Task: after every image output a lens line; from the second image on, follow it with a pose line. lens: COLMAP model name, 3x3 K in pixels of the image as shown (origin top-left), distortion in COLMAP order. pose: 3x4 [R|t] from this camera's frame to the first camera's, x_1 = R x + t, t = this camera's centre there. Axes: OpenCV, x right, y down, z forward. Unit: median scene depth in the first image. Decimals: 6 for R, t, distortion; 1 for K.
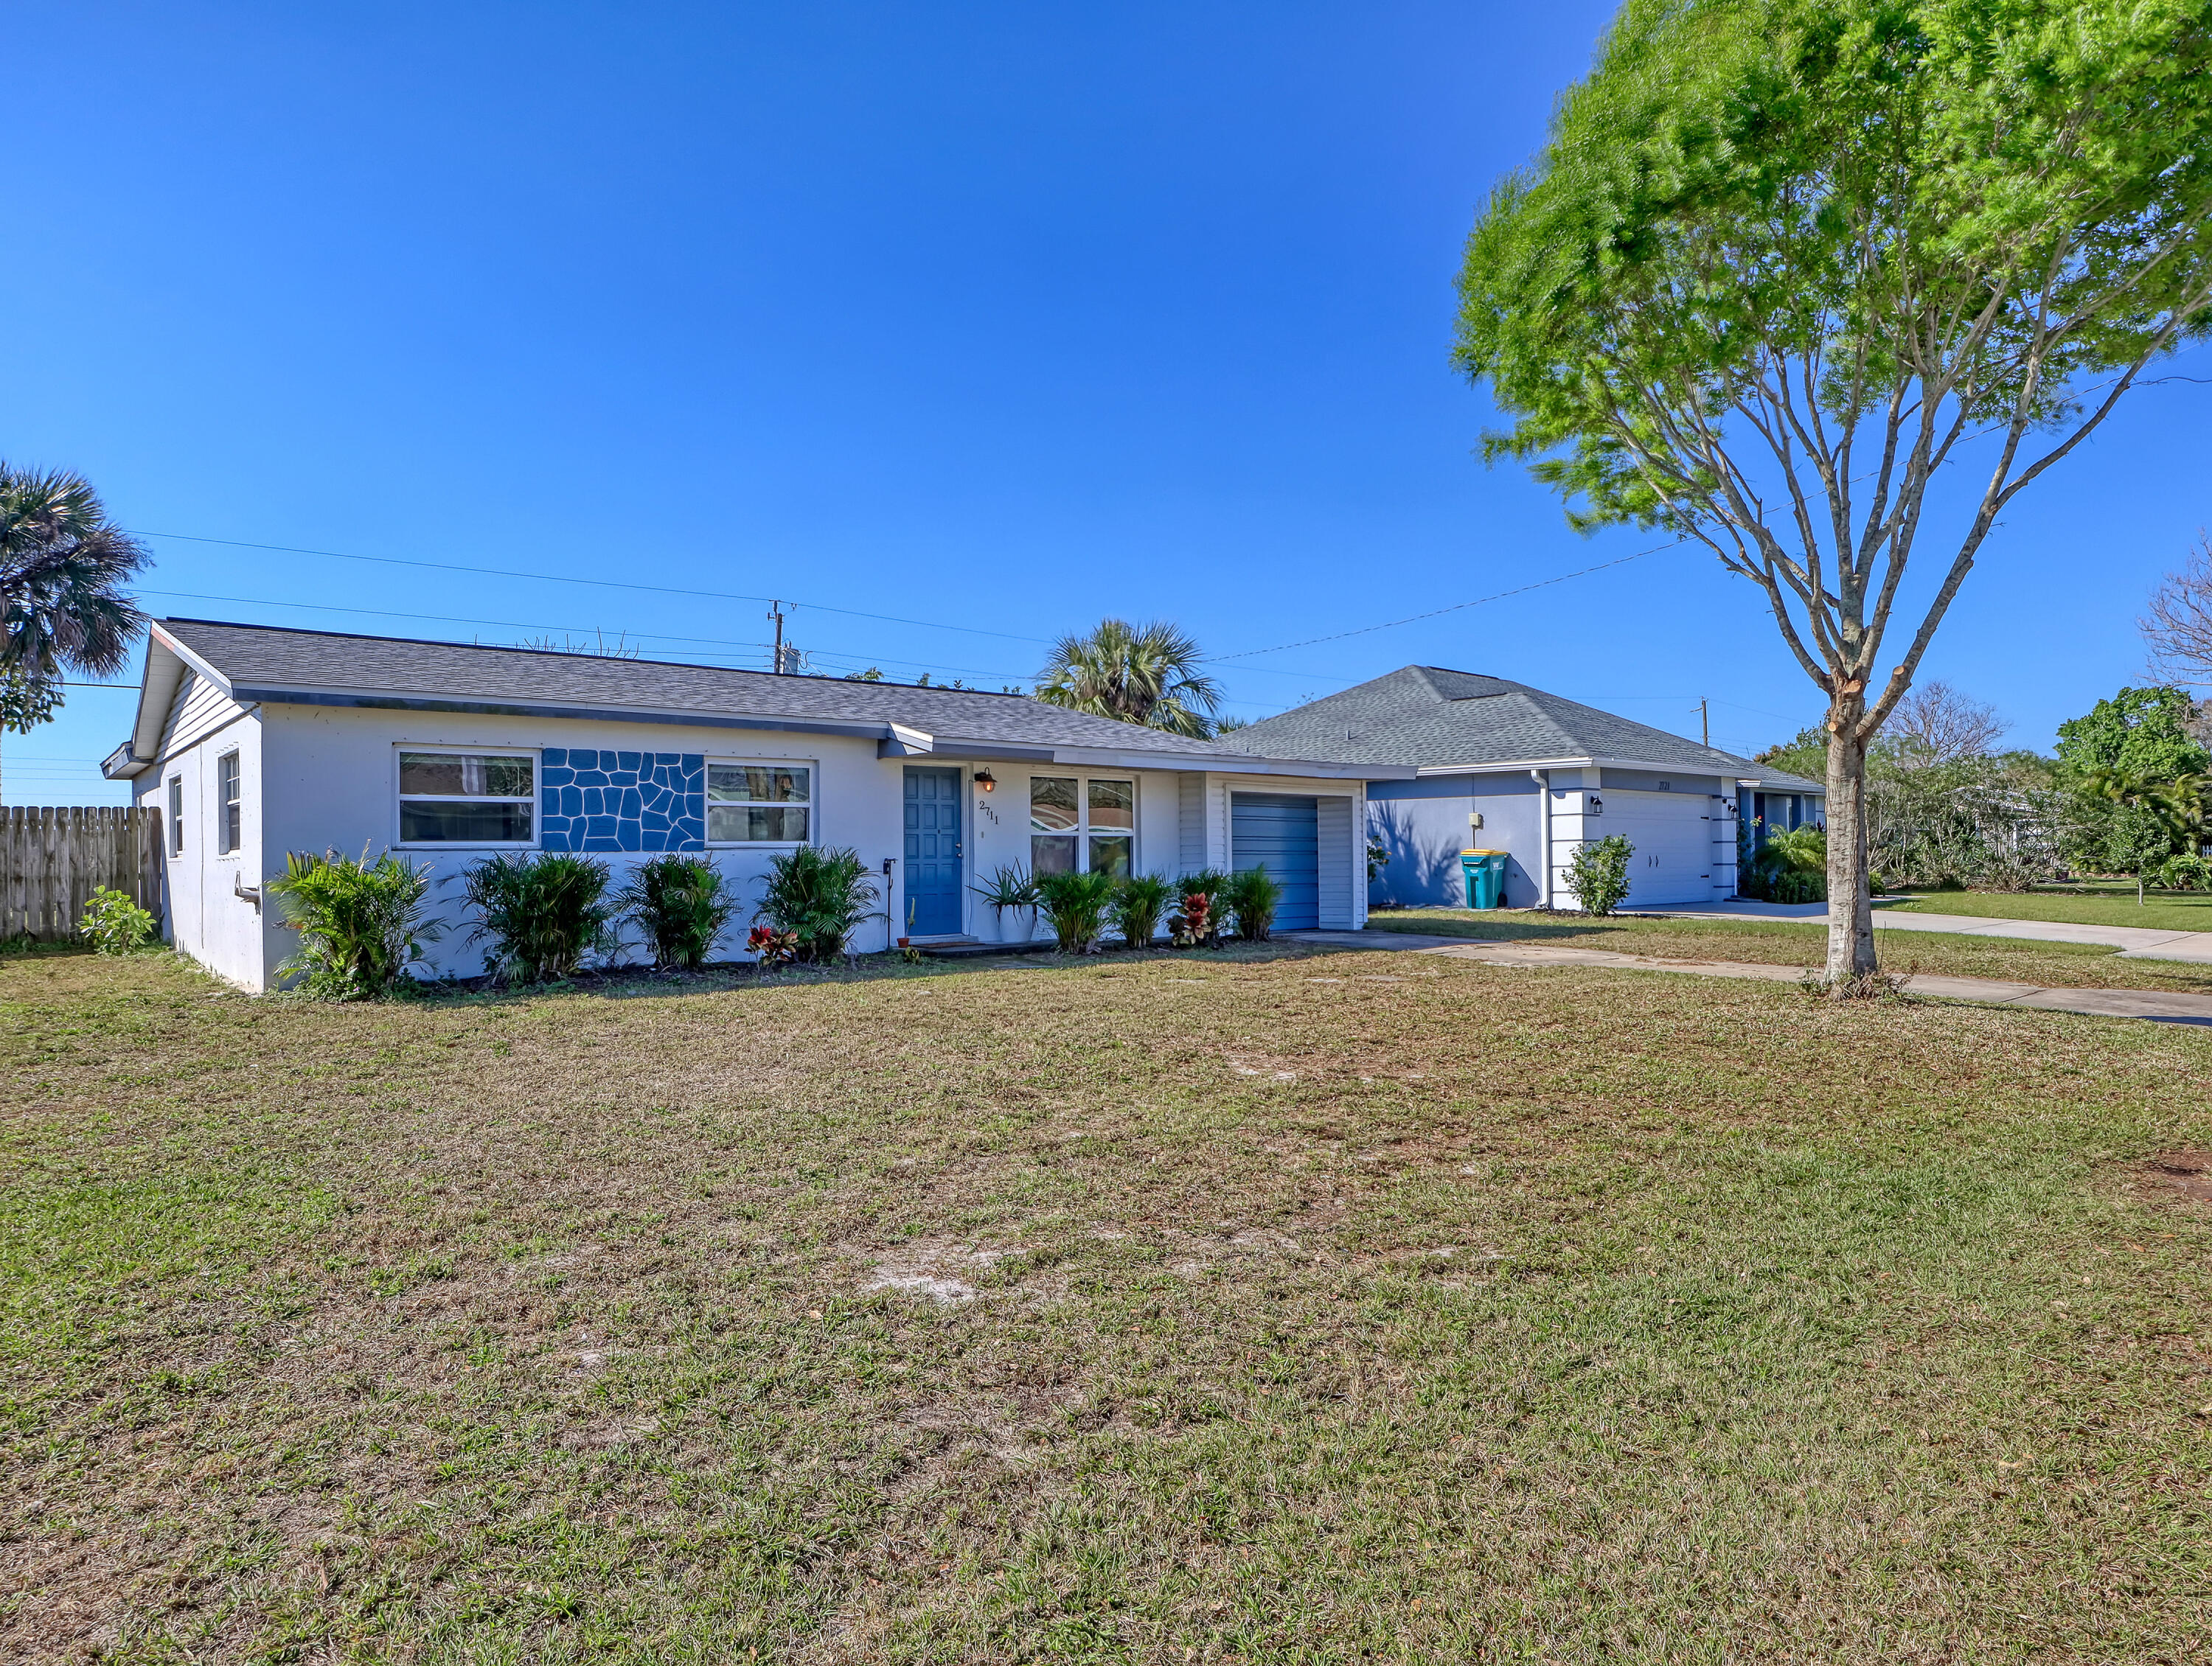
lens RADIAL K [[1316.9, 0, 1097.5], [0, 1316.9, 835.1], [0, 0, 1]] dist [-0.044280, 0.017958]
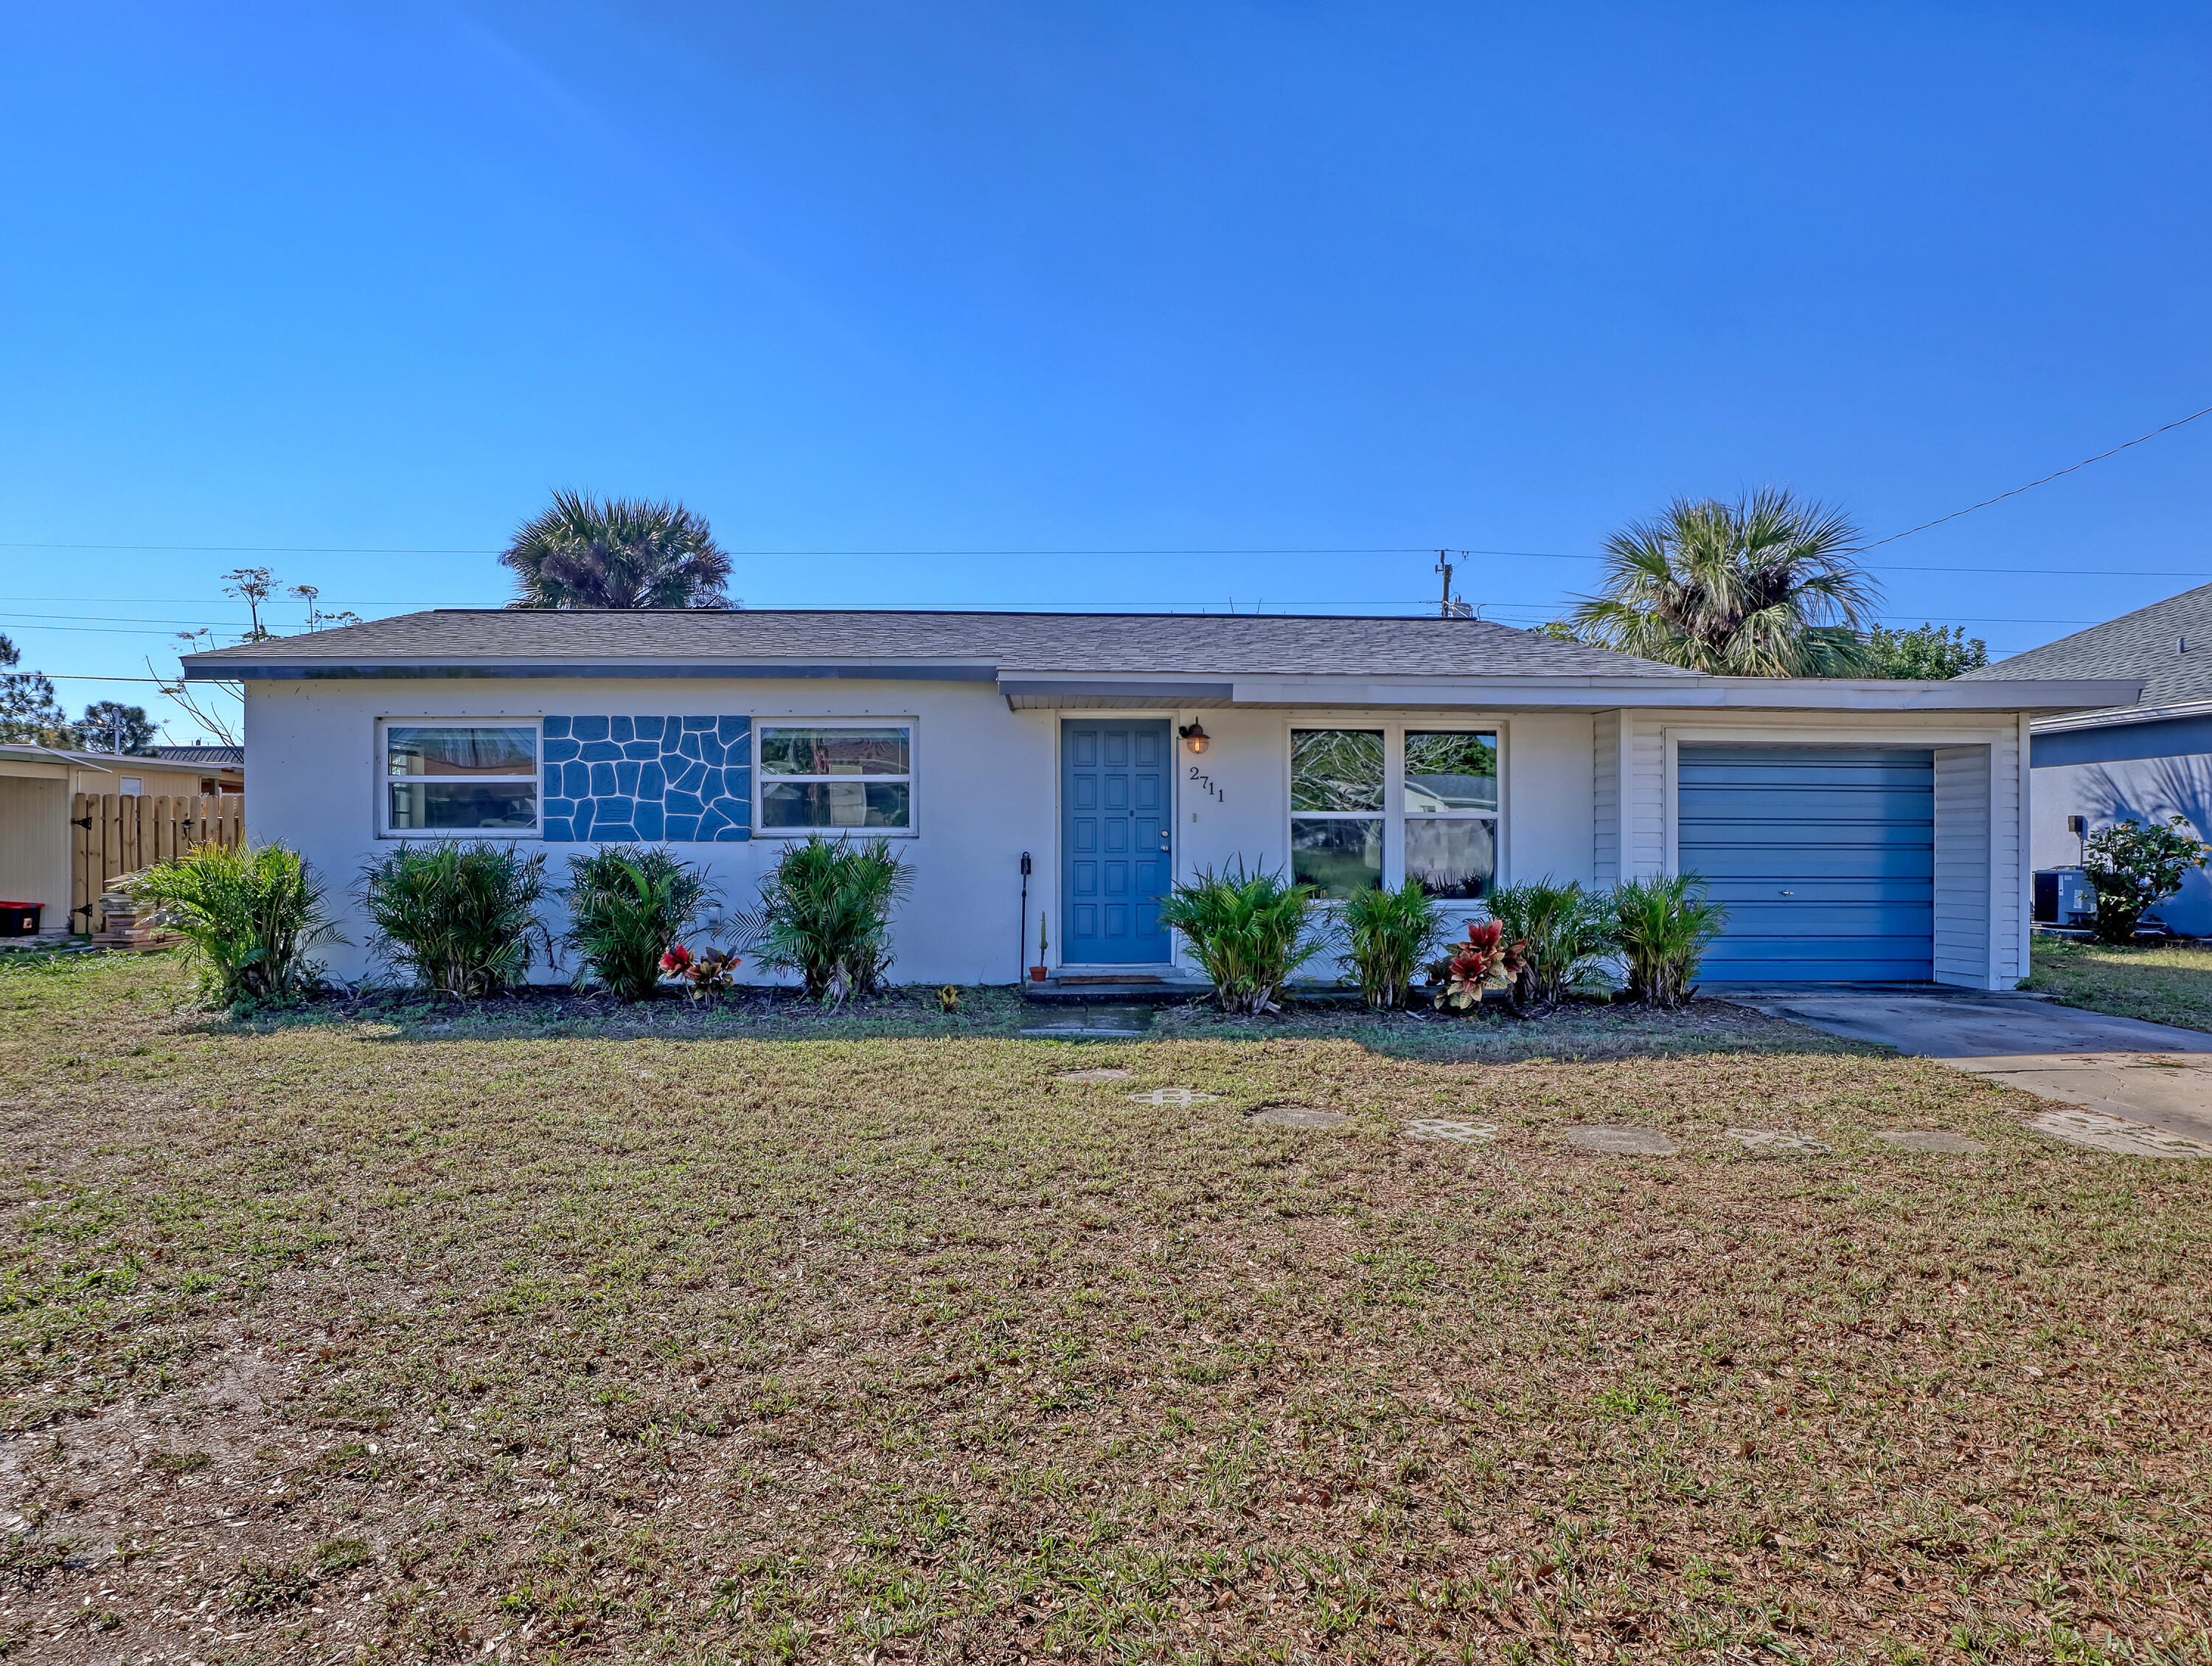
lens RADIAL K [[1316.9, 0, 1101.2], [0, 1316.9, 846.1], [0, 0, 1]] dist [-0.044280, 0.017958]
pose [[0.794070, 0.008186, -0.607771, 0.314259], [0.004549, 0.999801, 0.019409, 0.001143], [0.607809, -0.018177, 0.793875, 0.485115]]
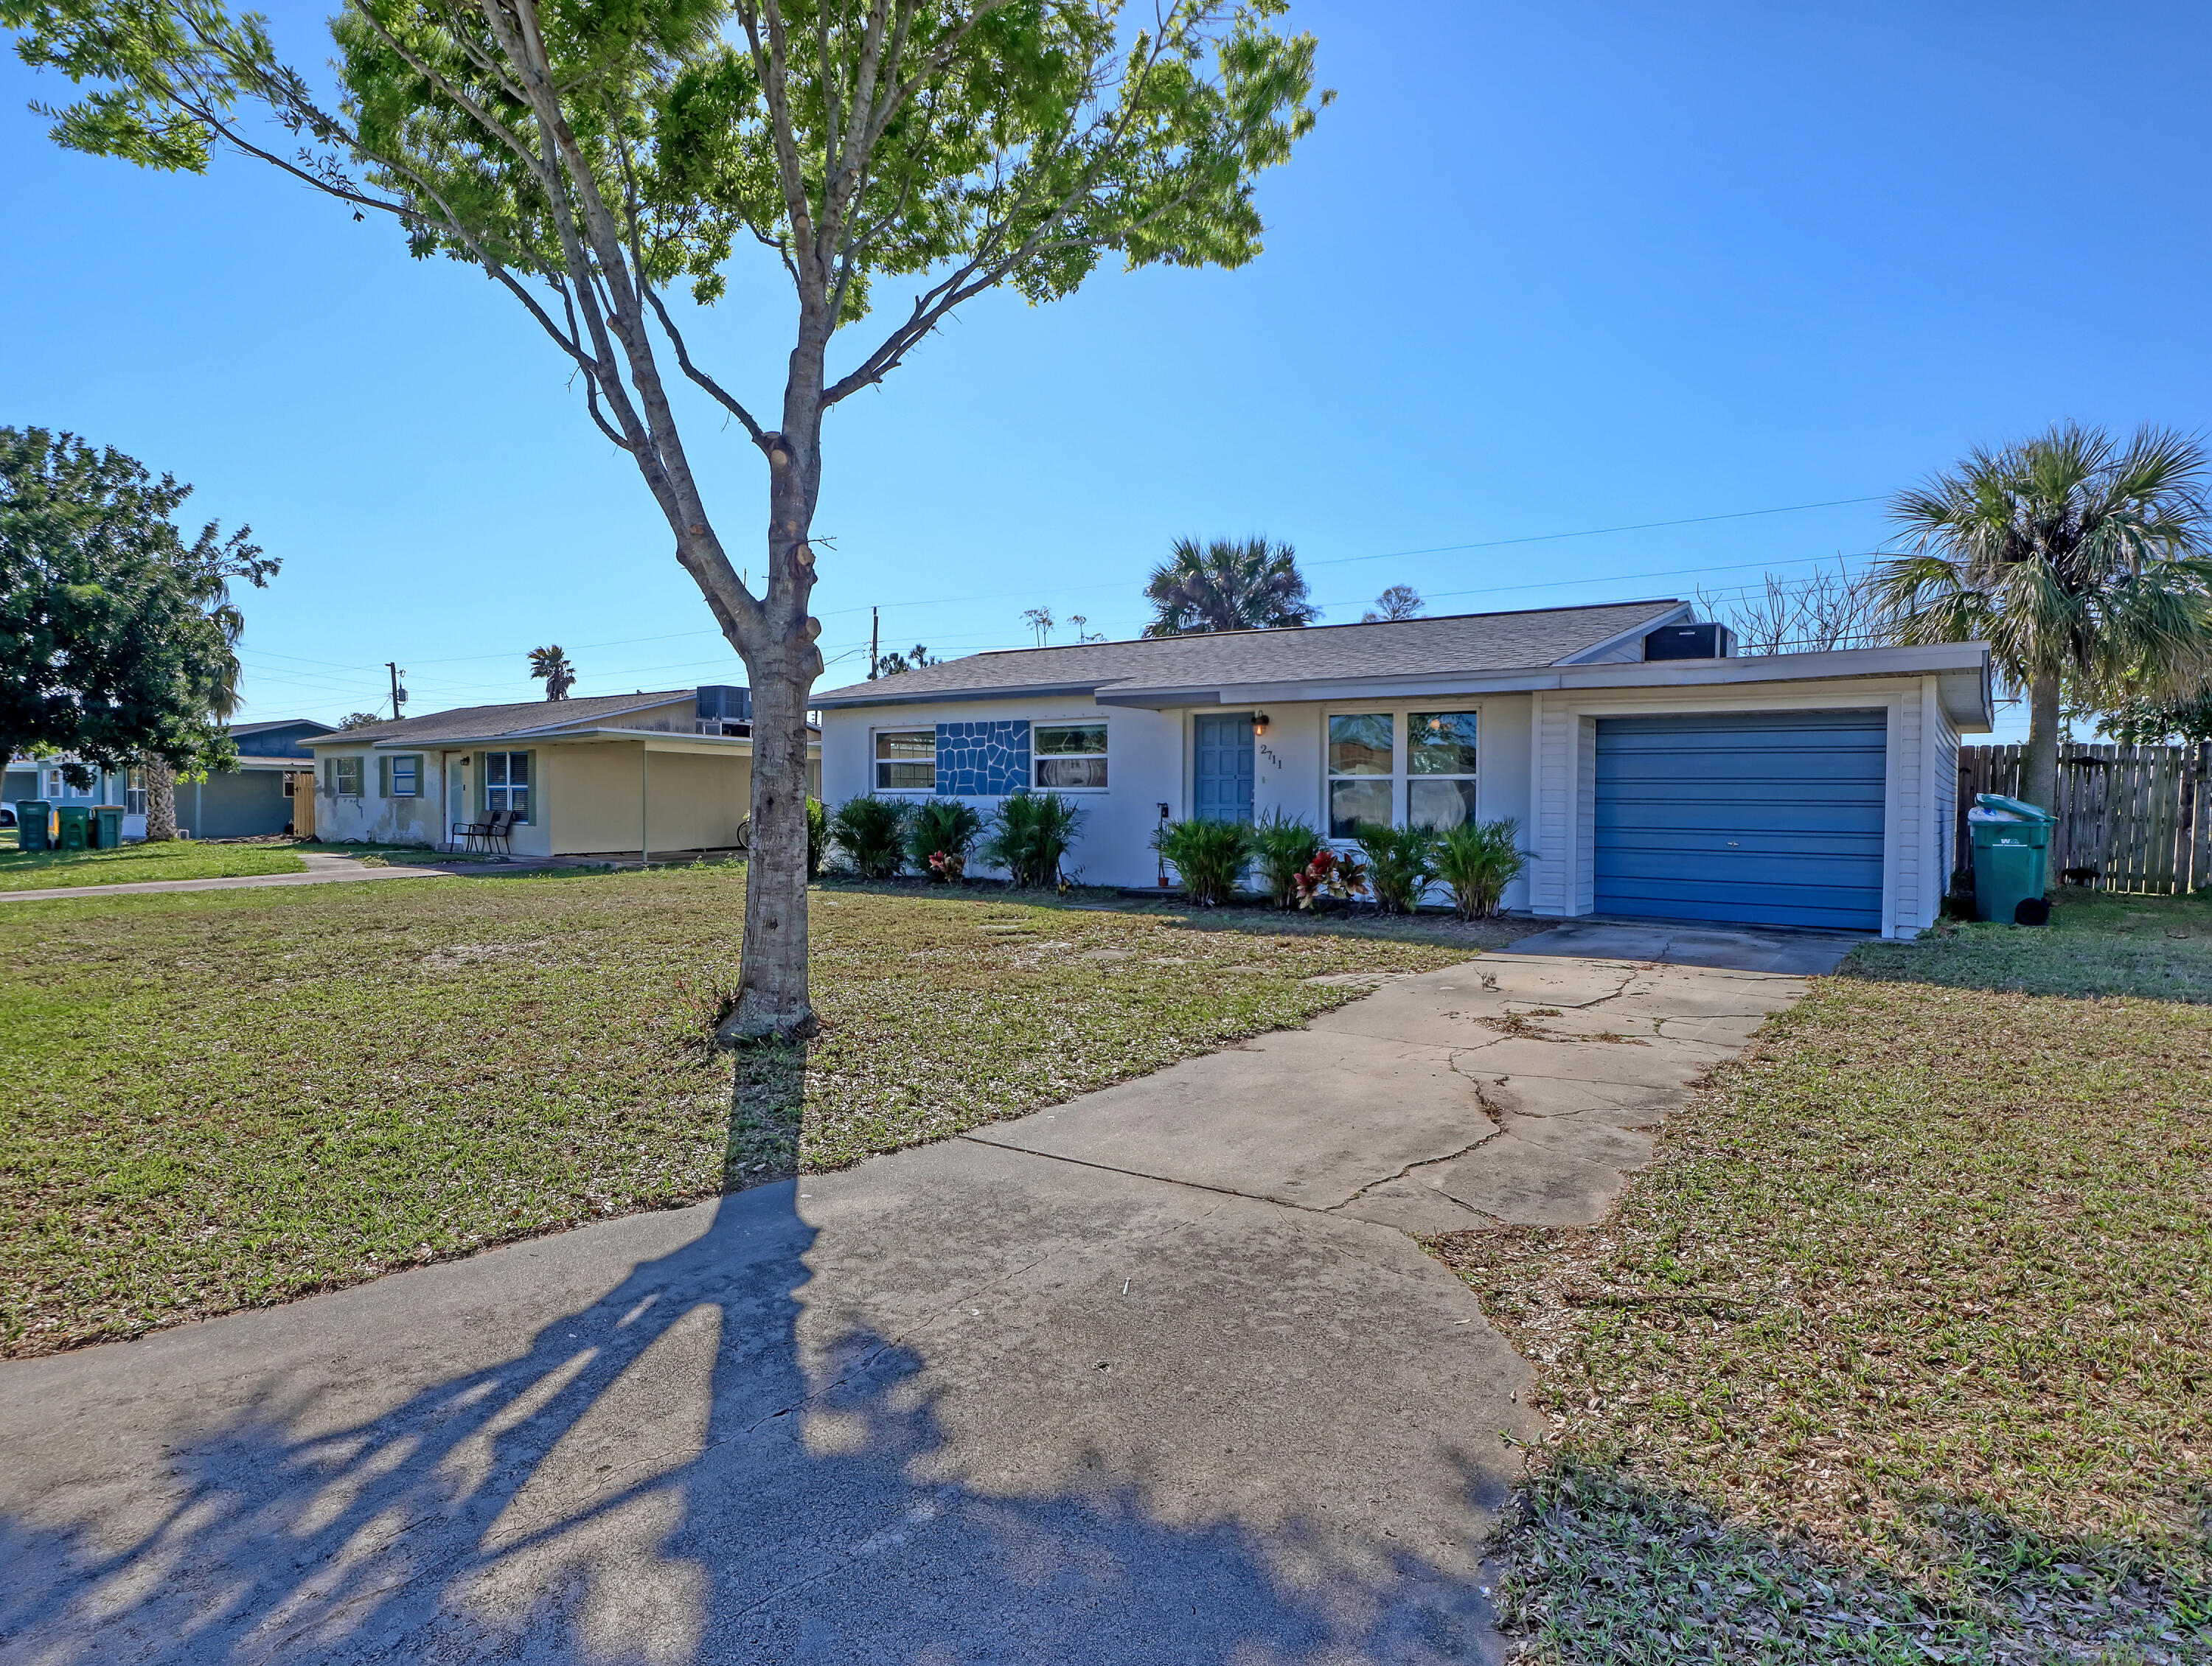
lens RADIAL K [[1316.9, 0, 1124.6], [0, 1316.9, 826.8], [0, 0, 1]] dist [-0.044280, 0.017958]
pose [[0.243345, 0.027466, -0.969551, 0.924207], [0.008104, 0.999507, 0.030349, 0.004799], [0.969906, -0.015242, 0.243002, 0.736023]]
